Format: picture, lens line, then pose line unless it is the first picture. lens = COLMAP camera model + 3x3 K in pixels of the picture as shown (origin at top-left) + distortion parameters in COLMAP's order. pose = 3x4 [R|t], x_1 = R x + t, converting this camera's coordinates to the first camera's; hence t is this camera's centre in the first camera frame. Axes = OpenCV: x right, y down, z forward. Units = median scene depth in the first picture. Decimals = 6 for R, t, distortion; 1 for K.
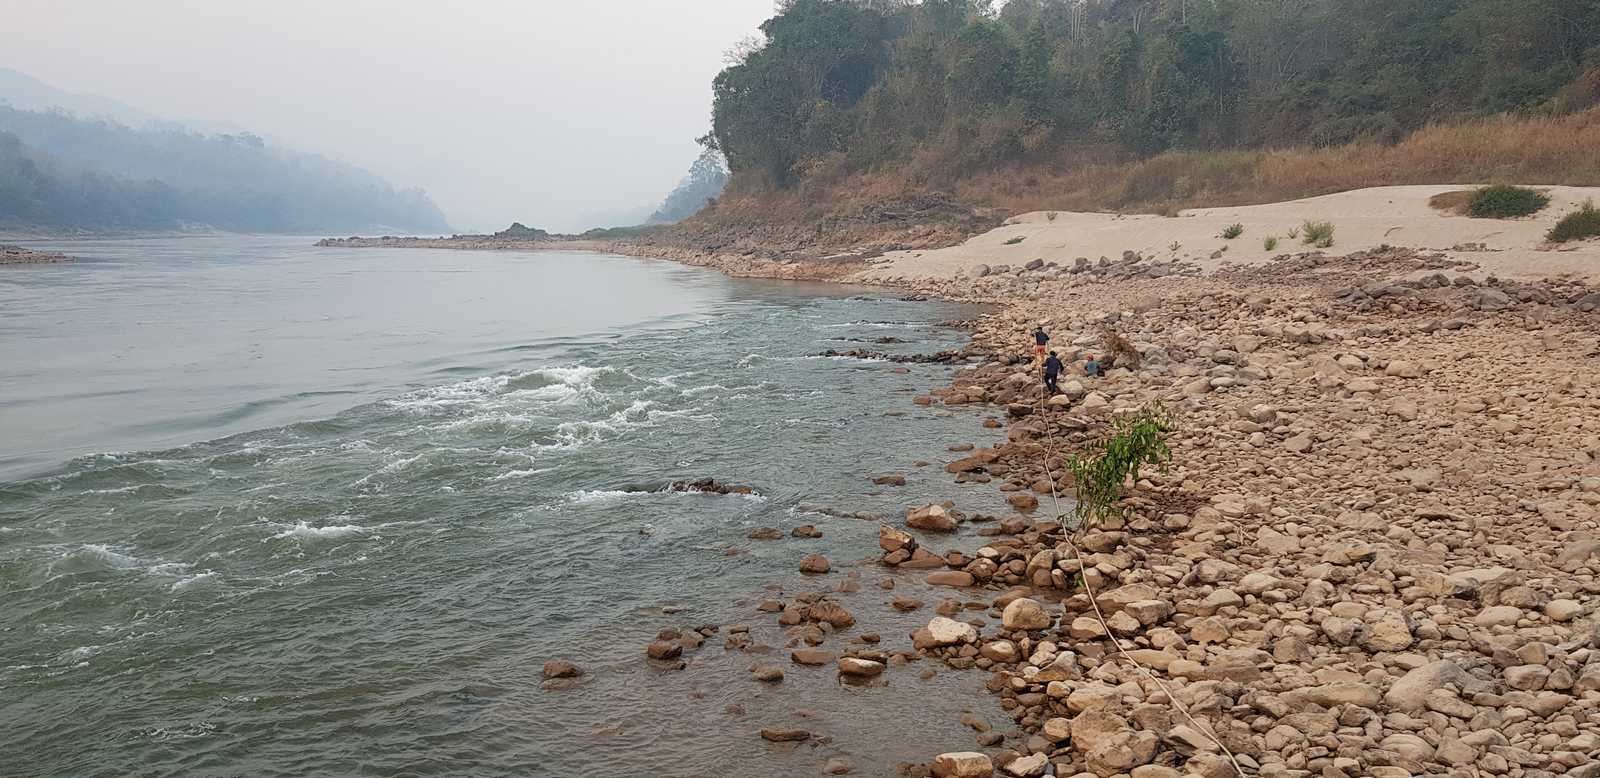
lens RADIAL K [[1109.7, 0, 800.0], [0, 1109.7, 389.0], [0, 0, 1]] dist [0.047613, -0.079340]
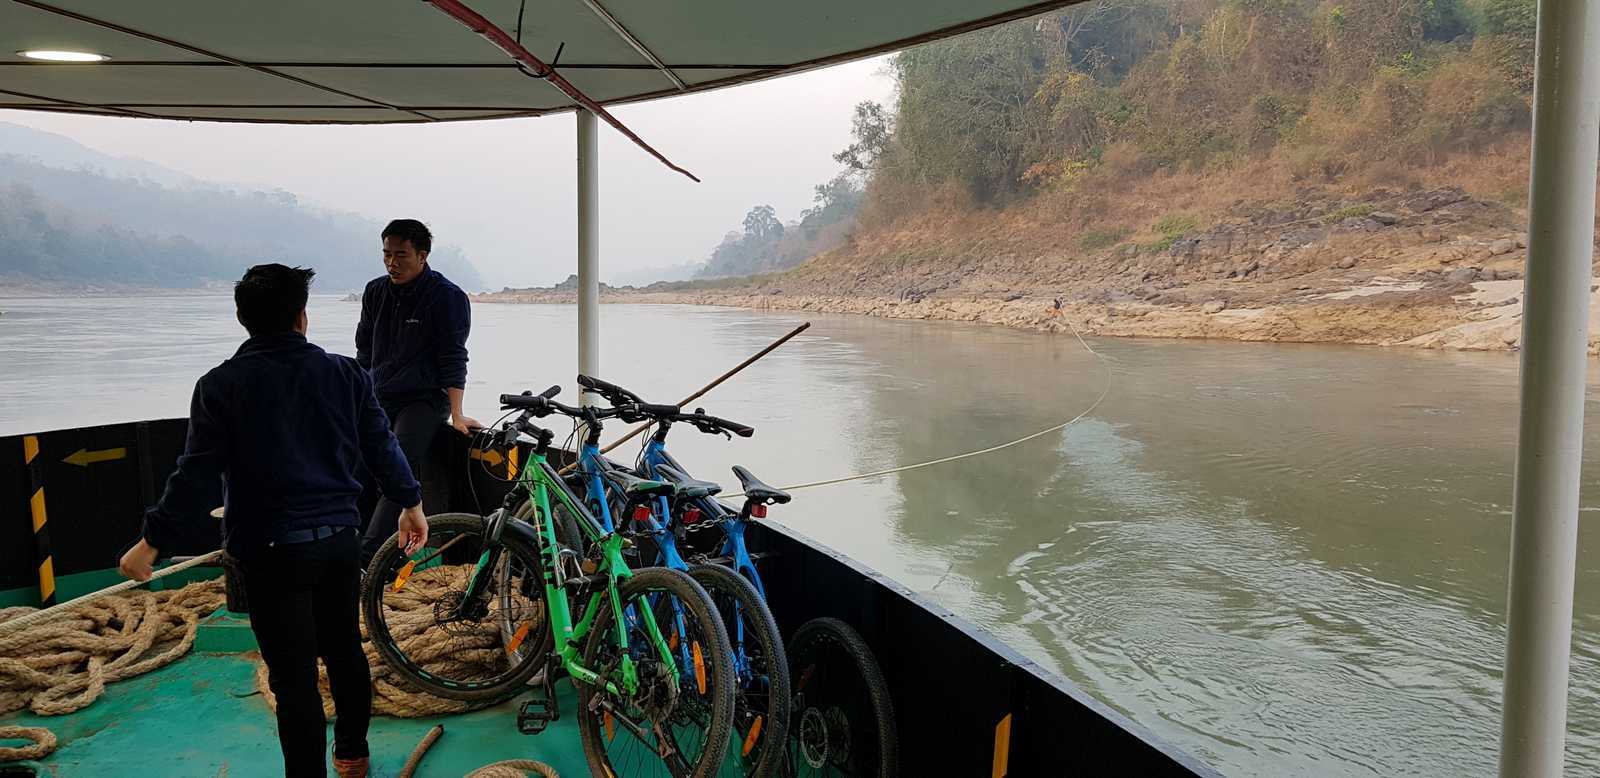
lens RADIAL K [[1113.9, 0, 794.5], [0, 1113.9, 393.7], [0, 0, 1]] dist [0.065462, -0.103325]
pose [[0.999509, -0.003024, -0.031202, -0.051952], [0.001543, 0.998875, -0.047390, -0.013668], [0.031310, 0.047319, 0.998389, 0.130270]]
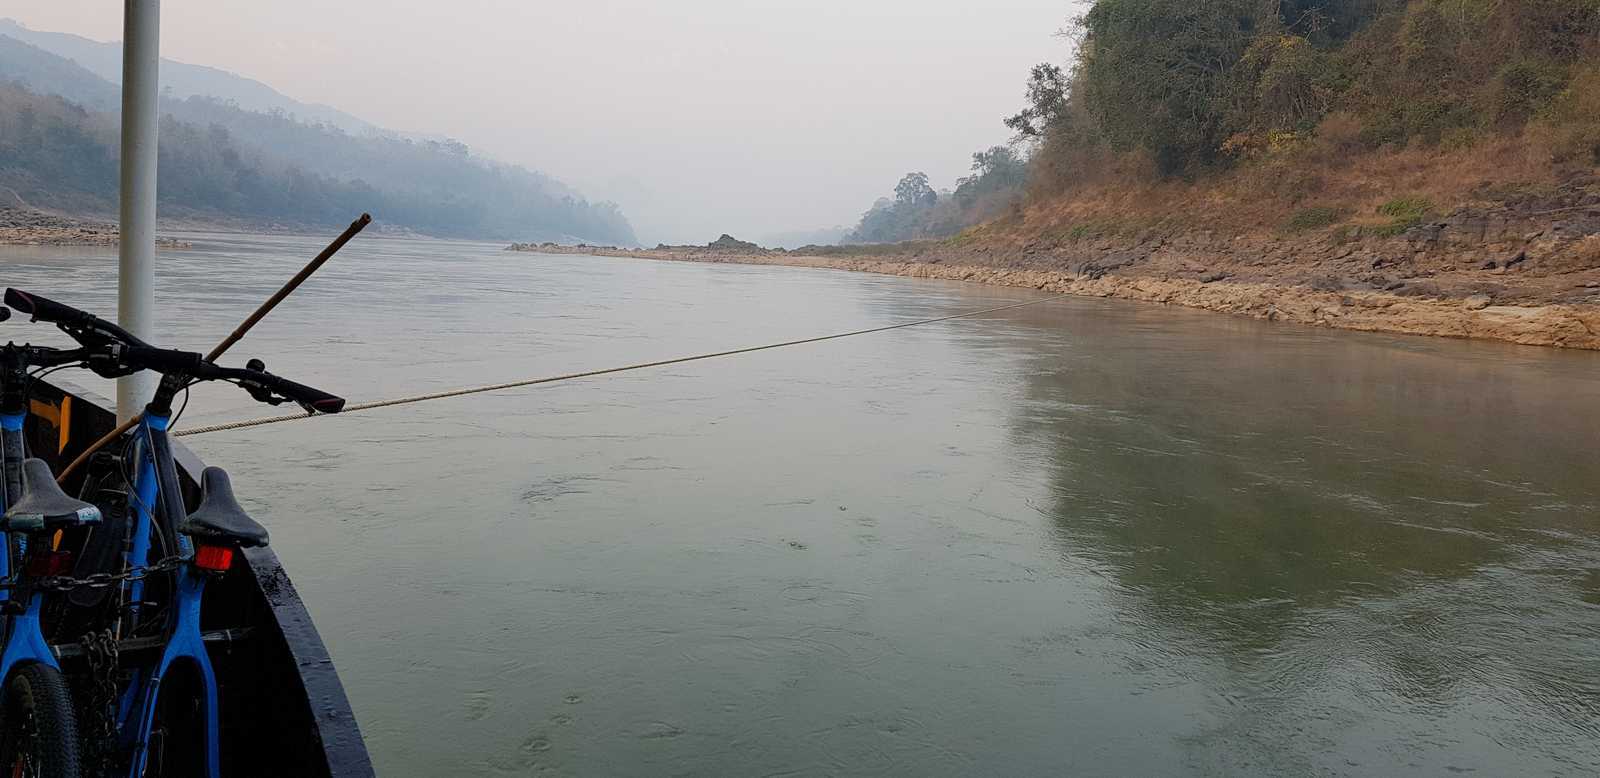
lens RADIAL K [[1109.7, 0, 800.0], [0, 1109.7, 389.0], [0, 0, 1]] dist [0.047613, -0.079340]
pose [[0.987243, 0.059176, -0.147815, -0.057737], [-0.062500, 0.997884, -0.017939, -0.015088], [0.146440, 0.026948, 0.988852, 0.142689]]
